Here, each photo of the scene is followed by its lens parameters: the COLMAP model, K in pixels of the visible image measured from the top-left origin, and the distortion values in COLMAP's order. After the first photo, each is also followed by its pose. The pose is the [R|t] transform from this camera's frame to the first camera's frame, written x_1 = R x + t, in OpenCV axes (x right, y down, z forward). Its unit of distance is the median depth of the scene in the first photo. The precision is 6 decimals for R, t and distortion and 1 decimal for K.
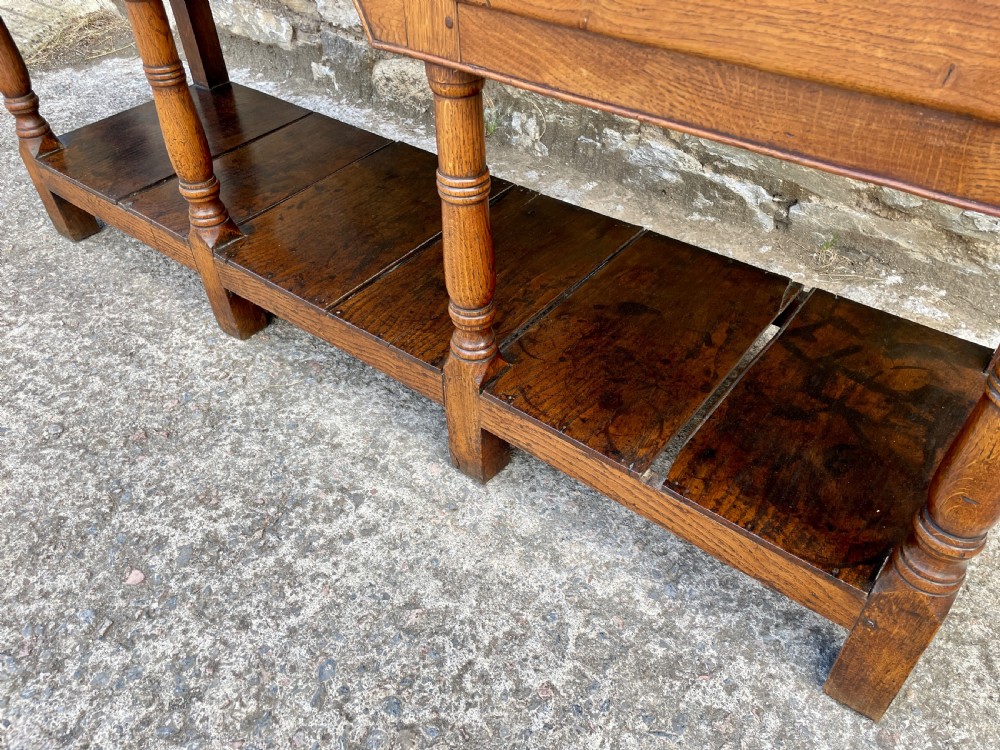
lens RADIAL K [[761.1, 0, 509.4], [0, 761.1, 382.4], [0, 0, 1]] dist [0.090426, -0.125020]
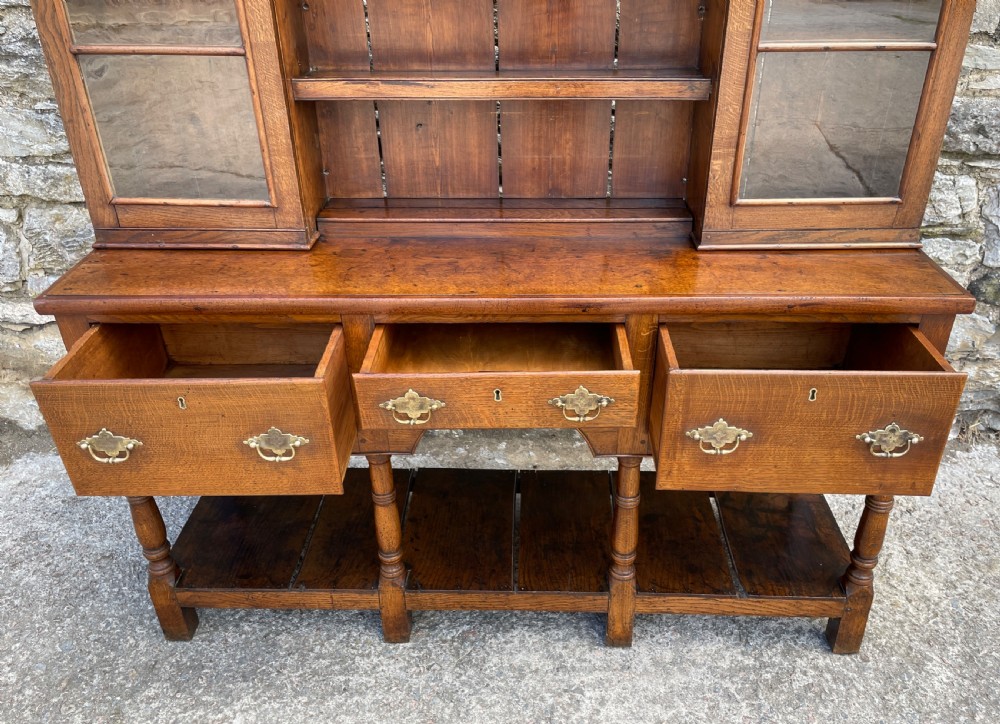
lens RADIAL K [[795.4, 0, 519.0], [0, 795.4, 372.5], [0, 0, 1]] dist [0.082886, -0.107604]
pose [[0.807869, -0.292387, 0.511721, -0.988416], [0.389170, 0.916699, -0.090609, -0.369912], [-0.442601, 0.272346, 0.854361, -0.612427]]
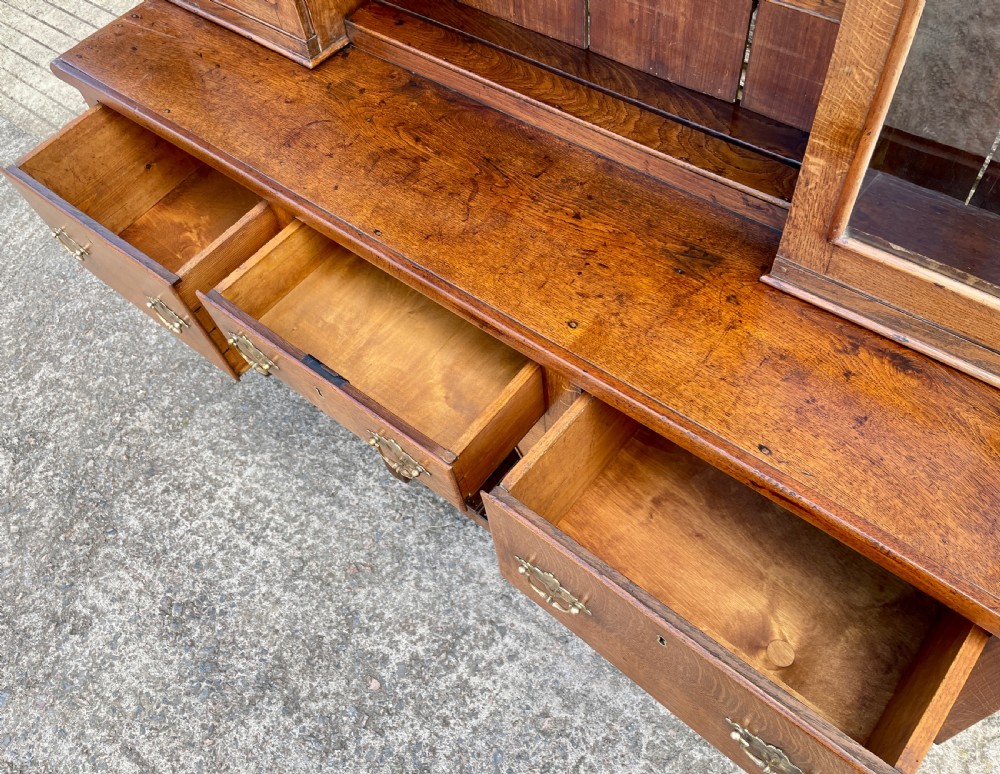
lens RADIAL K [[786.3, 0, 479.8], [0, 786.3, 394.8], [0, 0, 1]] dist [0.082249, -0.113779]
pose [[0.993251, -0.009275, -0.115609, -0.054794], [0.037500, 0.968939, 0.244441, -0.697363], [0.109751, -0.247127, 0.962748, -0.421611]]
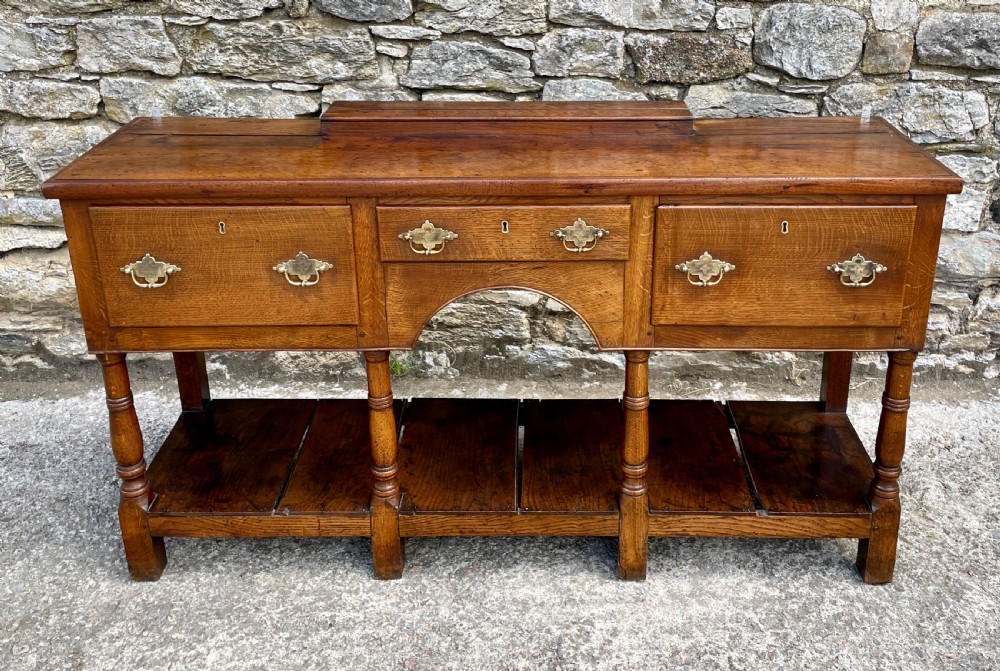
lens RADIAL K [[978.7, 0, 539.8], [0, 978.7, 222.1], [0, 0, 1]] dist [0.087225, -0.101795]
pose [[0.795300, -0.201864, 0.571620, -1.228742], [0.396070, 0.886877, -0.237860, -0.121250], [-0.458941, 0.415571, 0.785286, -0.815366]]
